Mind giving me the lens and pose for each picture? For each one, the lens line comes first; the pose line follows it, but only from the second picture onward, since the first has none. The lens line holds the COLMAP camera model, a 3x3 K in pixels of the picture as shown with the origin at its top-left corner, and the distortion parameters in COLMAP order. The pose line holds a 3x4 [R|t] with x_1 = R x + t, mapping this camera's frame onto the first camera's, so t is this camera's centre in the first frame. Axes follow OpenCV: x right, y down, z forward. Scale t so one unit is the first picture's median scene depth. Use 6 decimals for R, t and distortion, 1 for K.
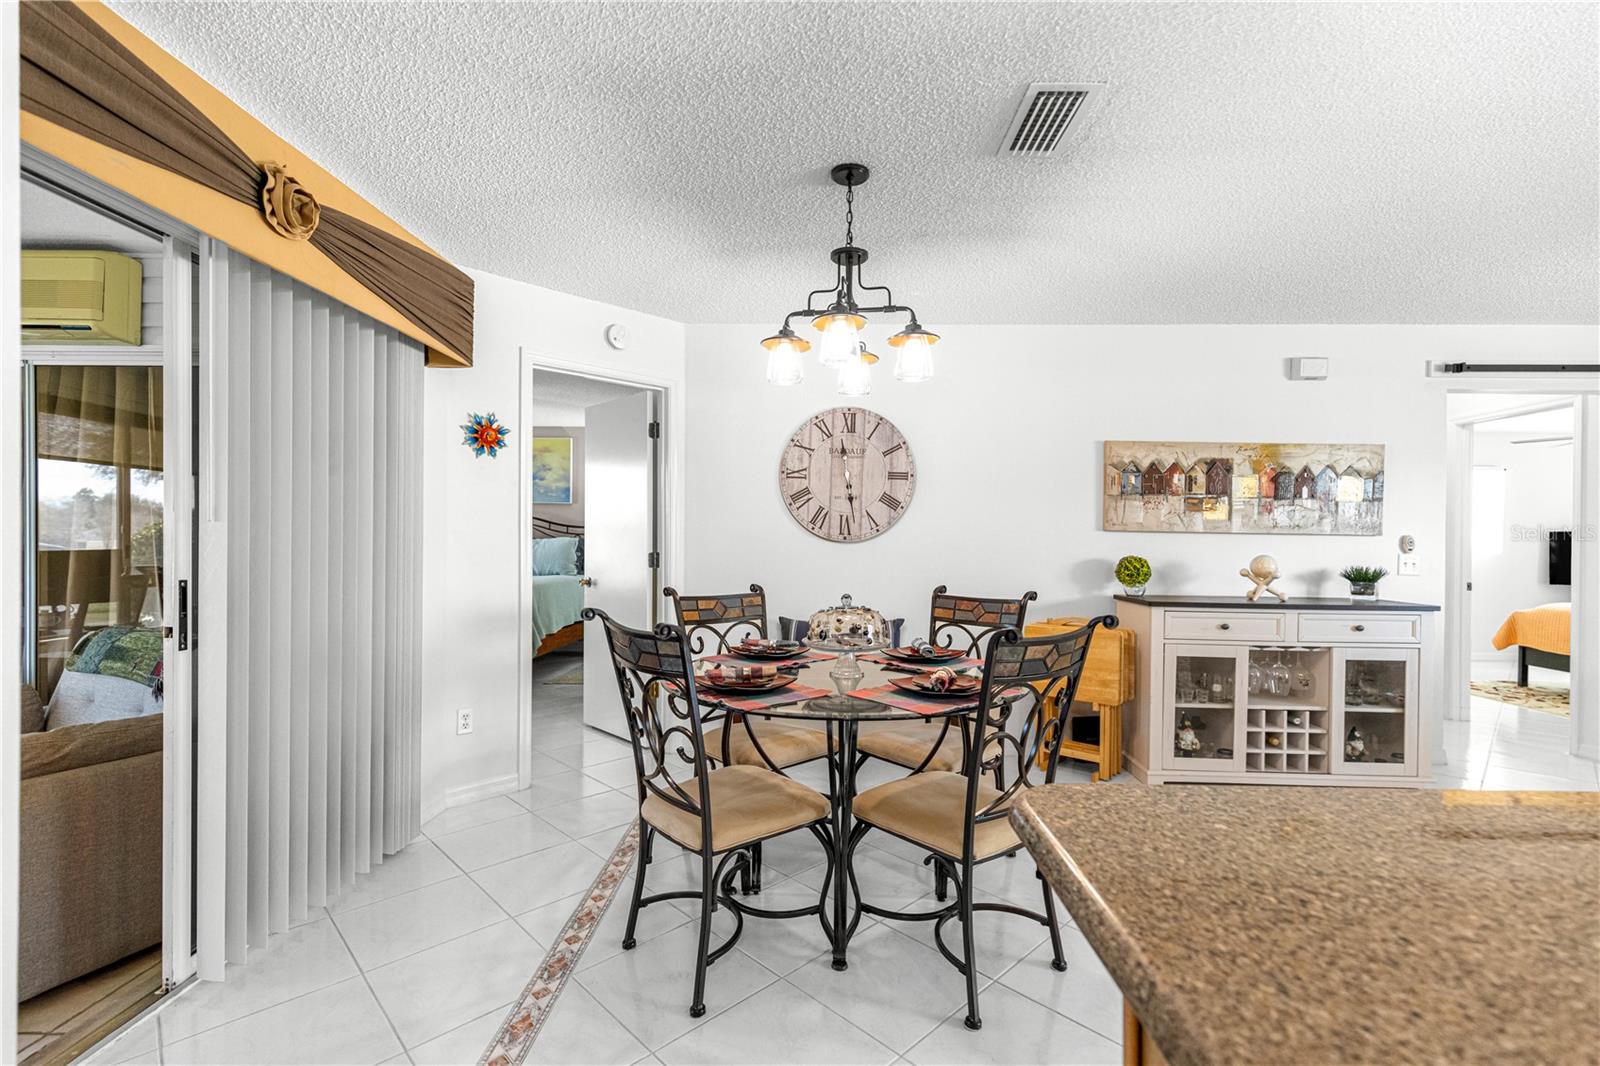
lens RADIAL K [[721.0, 0, 804.3], [0, 721.0, 544.3], [0, 0, 1]] dist [0.005739, -0.001529]
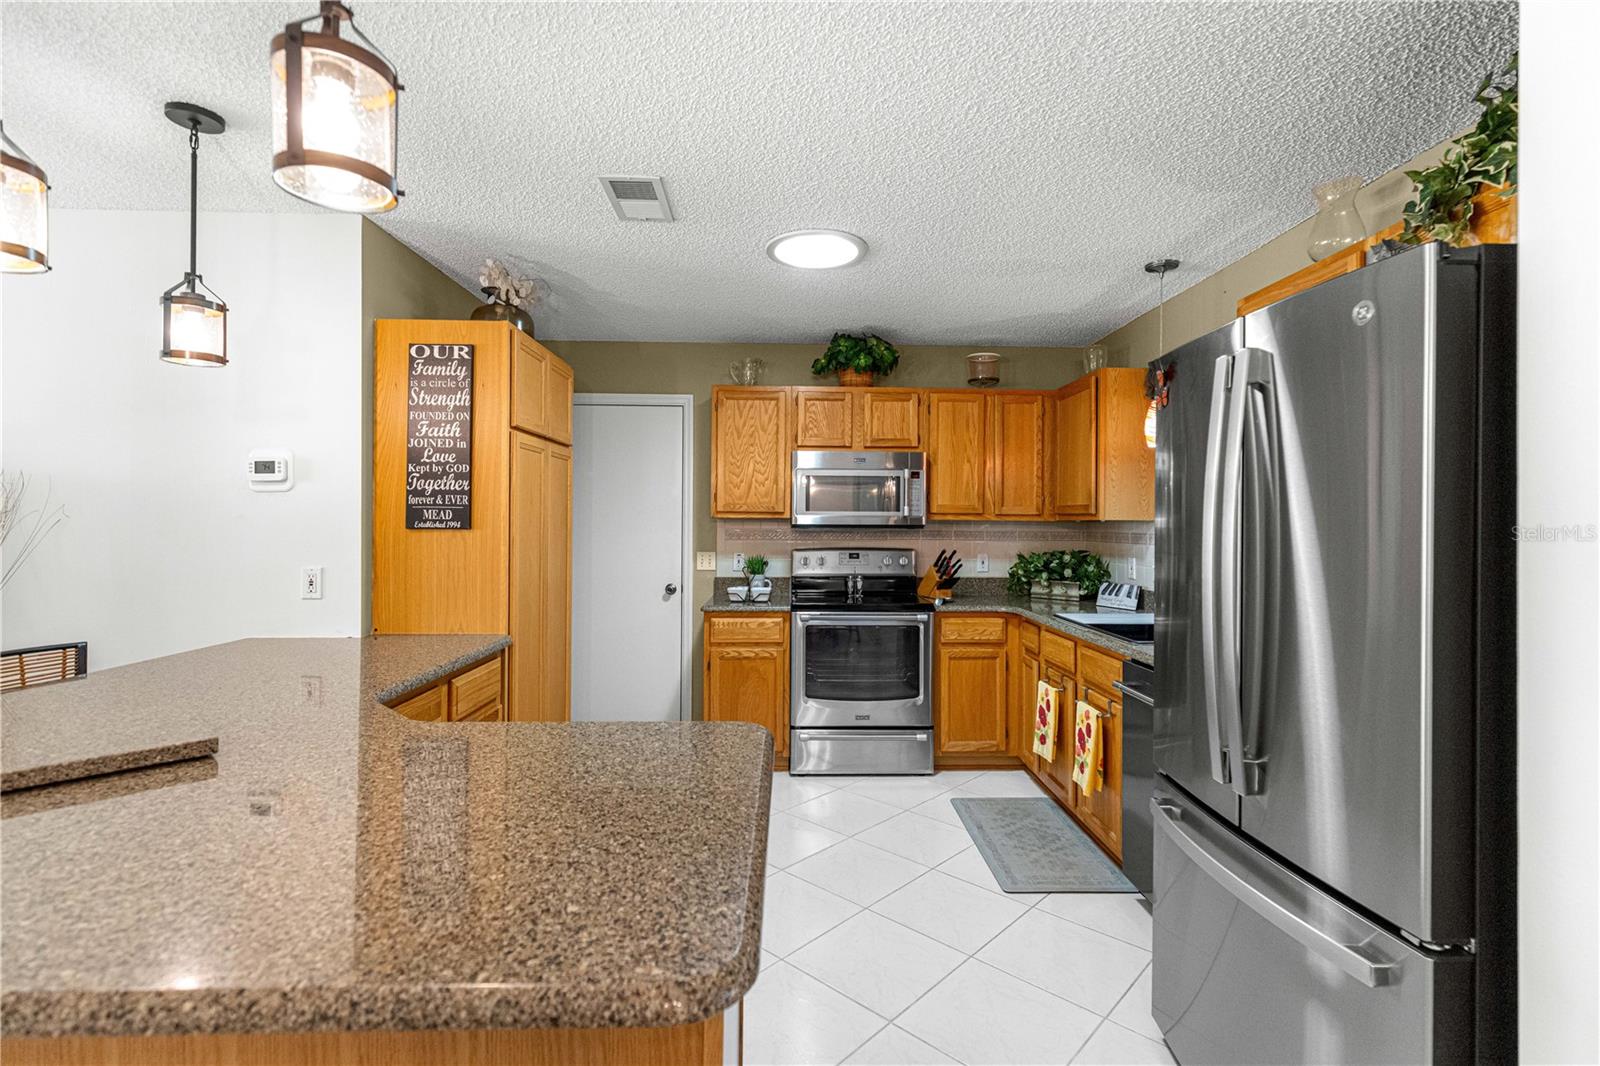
lens RADIAL K [[721.0, 0, 792.2], [0, 721.0, 520.4], [0, 0, 1]] dist [0.005739, -0.001529]
pose [[-0.998720, -0.016429, -0.047838, 0.064044], [-0.016814, 0.999829, 0.007674, -0.033302], [0.047704, 0.008468, -0.998826, 0.394171]]
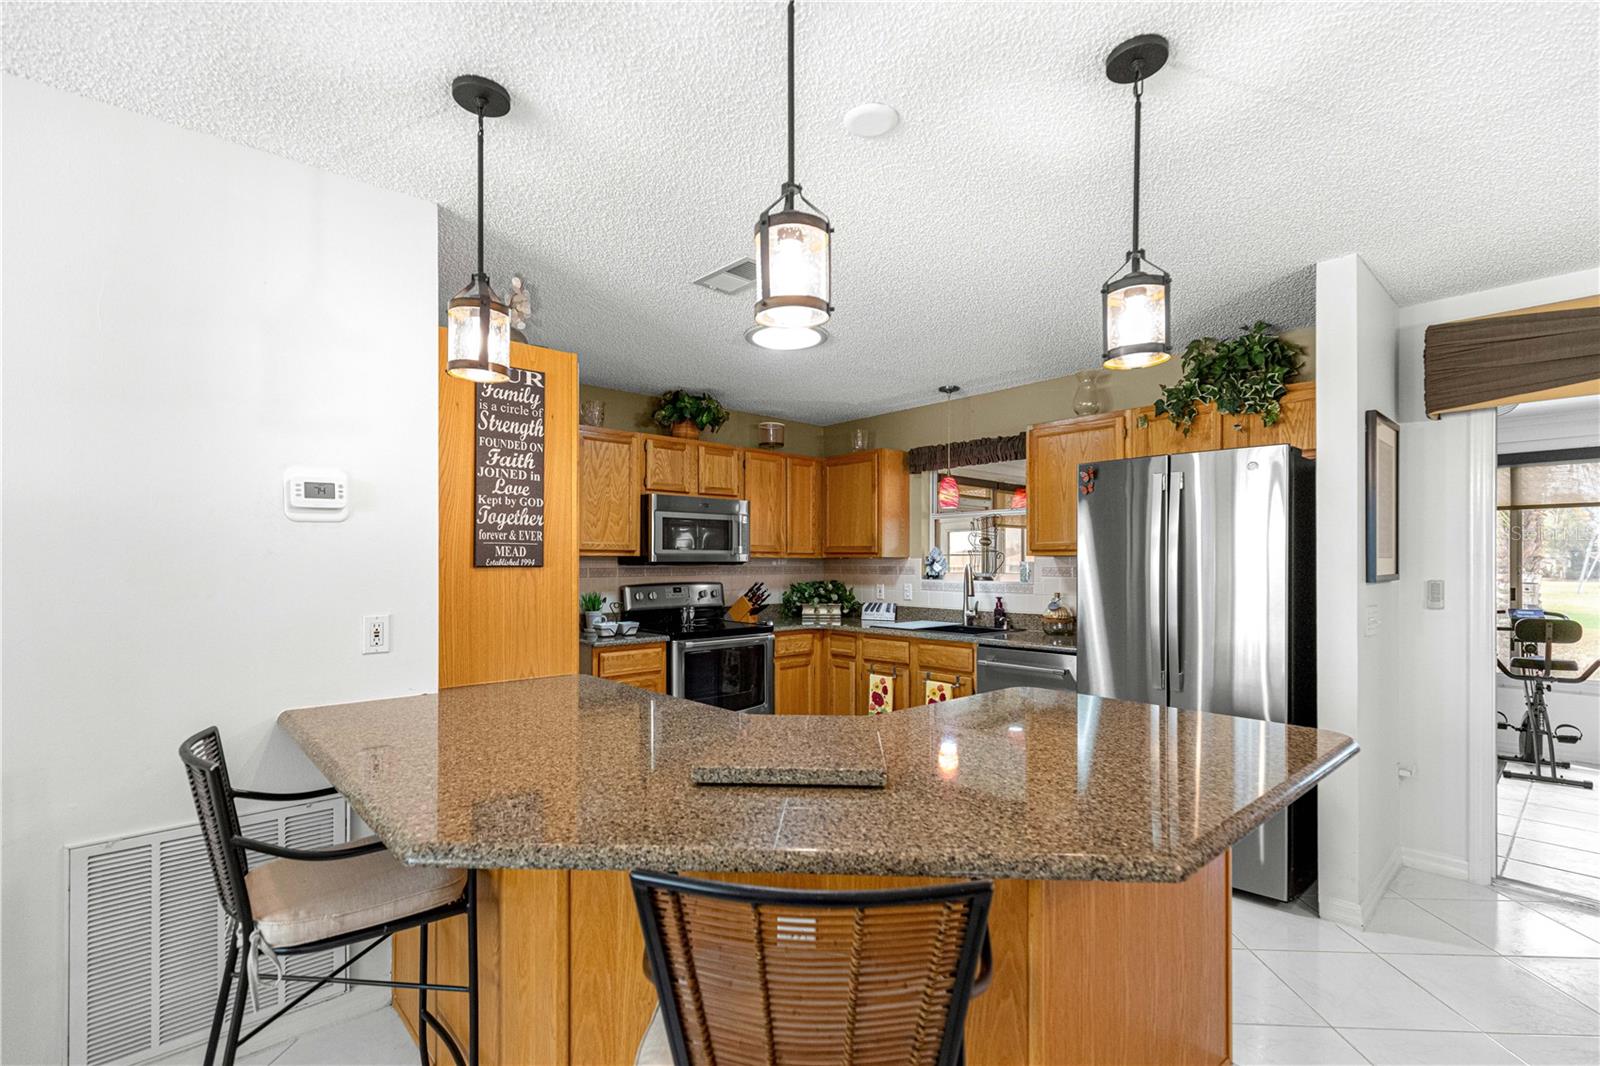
lens RADIAL K [[721.0, 0, 805.4], [0, 721.0, 557.5], [0, 0, 1]] dist [0.005739, -0.001529]
pose [[-0.720877, -0.015231, -0.692896, 0.621546], [-0.014558, 0.999871, -0.006833, -0.021878], [0.692910, 0.005161, -0.721005, 0.329173]]
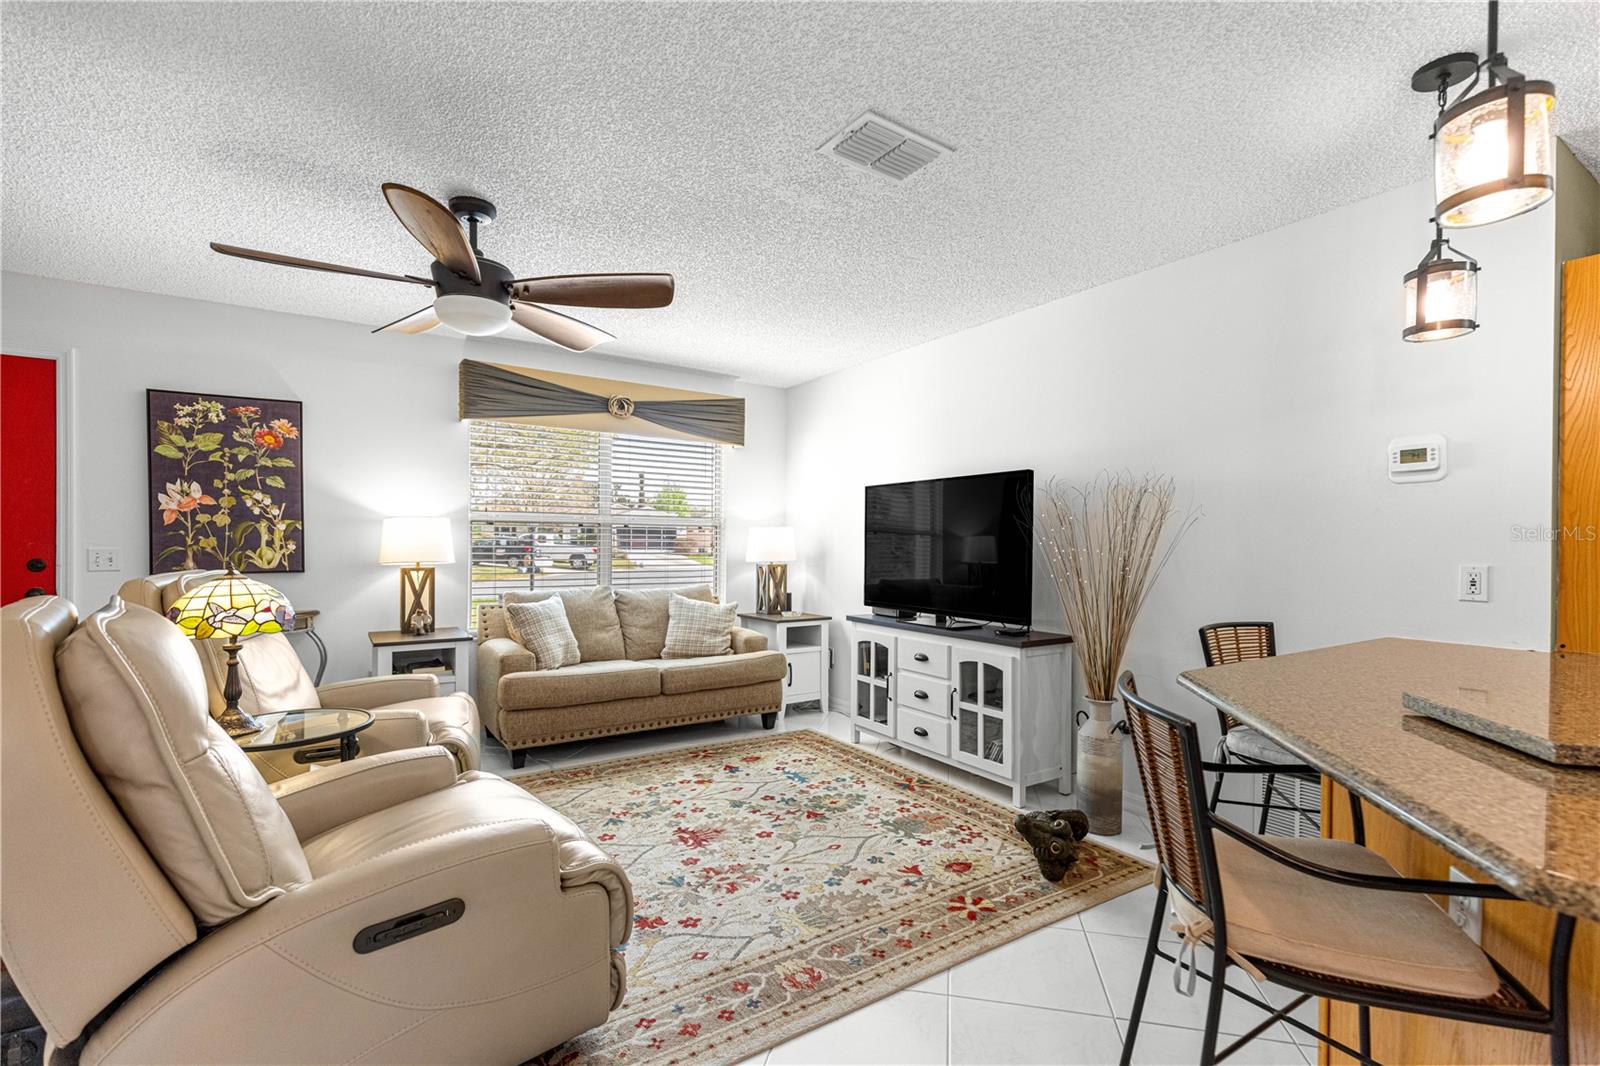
lens RADIAL K [[721.0, 0, 805.0], [0, 721.0, 544.5], [0, 0, 1]] dist [0.005739, -0.001529]
pose [[-0.569379, -0.019379, 0.821847, 0.302217], [-0.007675, 0.999804, 0.018258, -0.000506], [-0.822039, 0.004089, -0.569416, 0.484342]]
